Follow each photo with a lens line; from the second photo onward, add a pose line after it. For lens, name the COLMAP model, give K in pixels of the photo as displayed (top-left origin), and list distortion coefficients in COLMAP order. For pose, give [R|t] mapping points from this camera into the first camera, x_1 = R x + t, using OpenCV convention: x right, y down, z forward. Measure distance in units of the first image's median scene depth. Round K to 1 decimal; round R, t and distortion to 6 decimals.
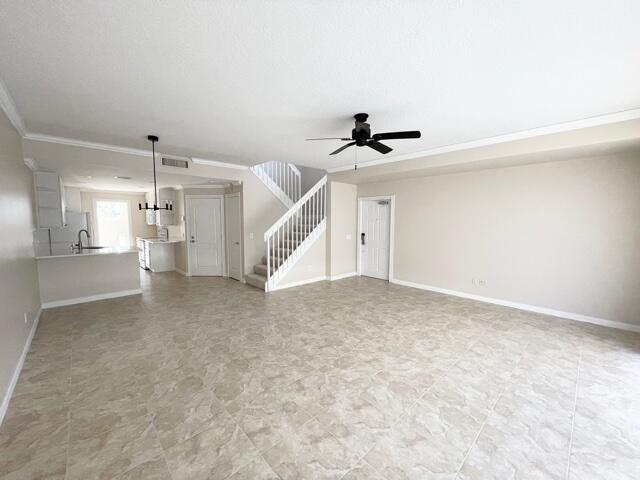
lens RADIAL K [[260.3, 0, 318.8], [0, 260.3, 242.6], [0, 0, 1]] dist [0.002125, 0.000586]
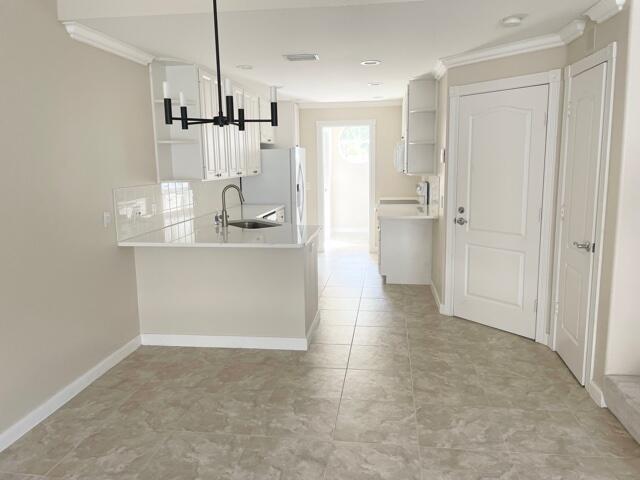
lens RADIAL K [[488.2, 0, 319.4], [0, 488.2, 235.6], [0, 0, 1]] dist [0.049540, -0.036182]
pose [[0.631345, 0.103529, -0.768560, -0.100194], [-0.050268, 0.994428, 0.092661, -0.039971], [0.773871, -0.019867, 0.633032, 0.469668]]
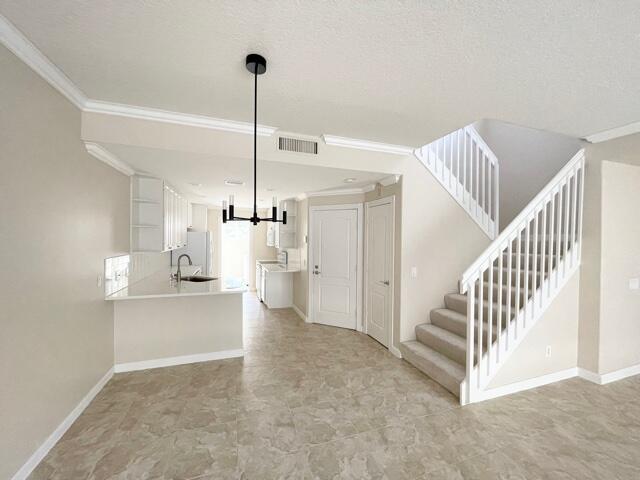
lens RADIAL K [[260.3, 0, 319.7], [0, 260.3, 242.1], [0, 0, 1]] dist [0.002125, 0.000586]
pose [[0.913832, 0.009328, -0.405986, -0.212711], [-0.041247, 0.996698, -0.069944, -0.040399], [0.403993, 0.080663, 0.911199, 0.399684]]
